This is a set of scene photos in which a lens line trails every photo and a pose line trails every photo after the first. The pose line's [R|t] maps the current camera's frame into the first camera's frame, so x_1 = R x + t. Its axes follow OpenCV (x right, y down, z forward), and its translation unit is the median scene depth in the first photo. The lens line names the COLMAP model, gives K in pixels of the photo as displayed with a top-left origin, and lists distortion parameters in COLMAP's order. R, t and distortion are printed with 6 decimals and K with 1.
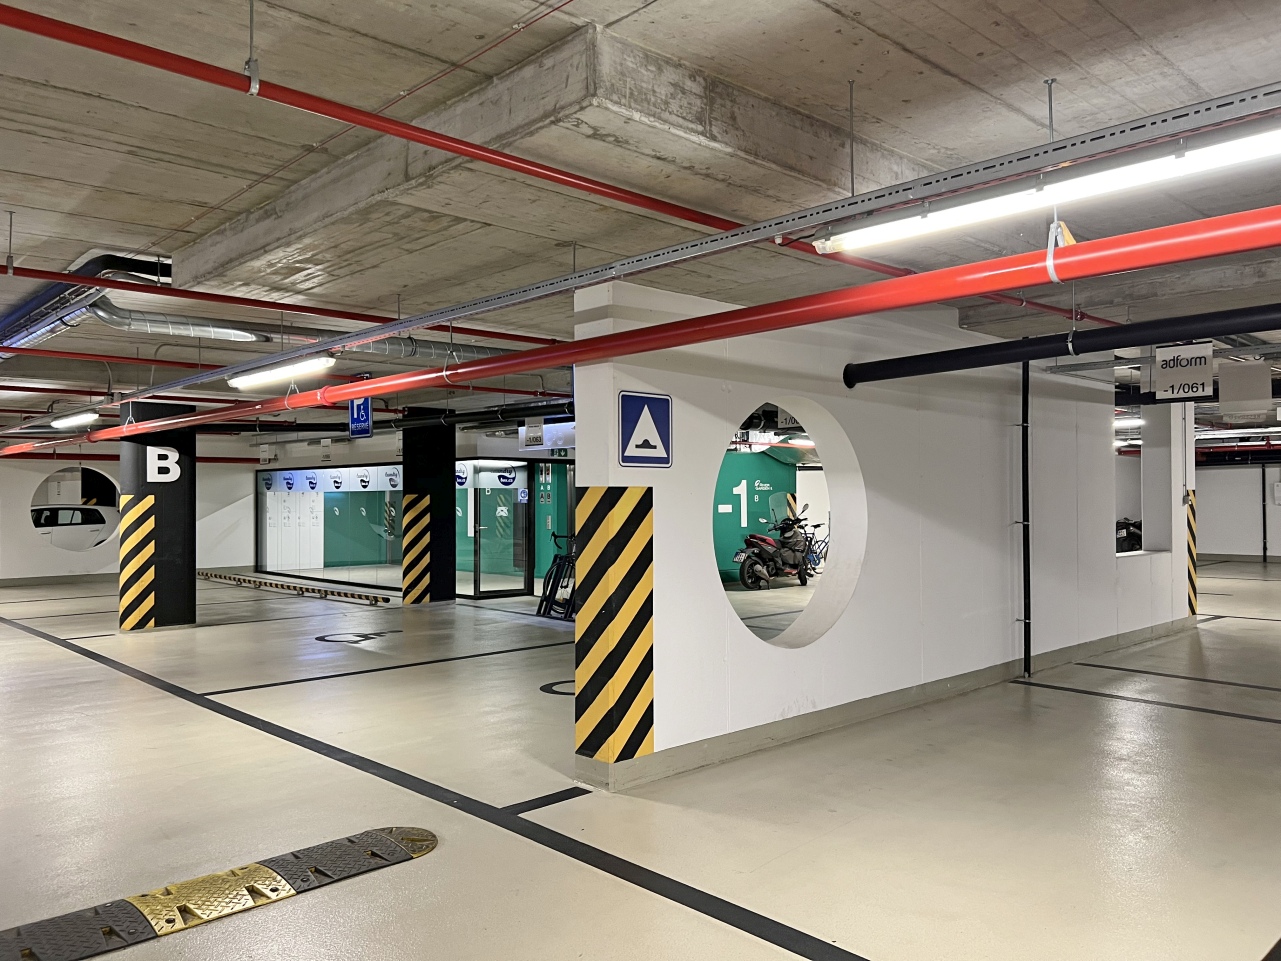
lens RADIAL K [[976.5, 0, 640.5], [0, 976.5, 487.4], [0, 0, 1]] dist [0.007633, 0.000655]
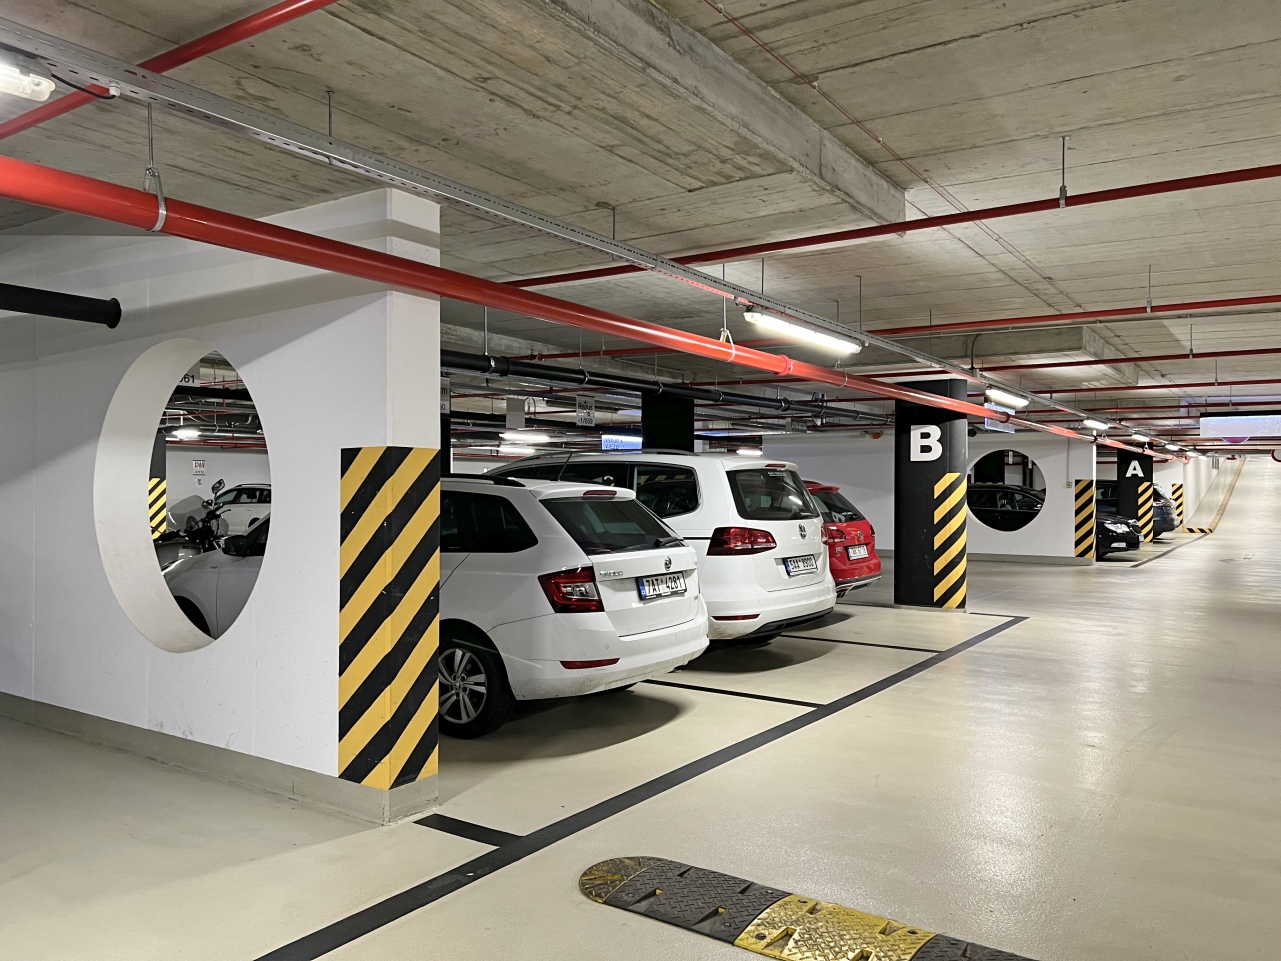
lens RADIAL K [[976.5, 0, 640.4], [0, 976.5, 477.0], [0, 0, 1]] dist [0.007633, 0.000655]
pose [[-0.229568, 0.005236, 0.973278, -1.081565], [-0.013807, 0.999867, -0.008635, 0.035250], [-0.973195, -0.015421, -0.229466, 1.227902]]
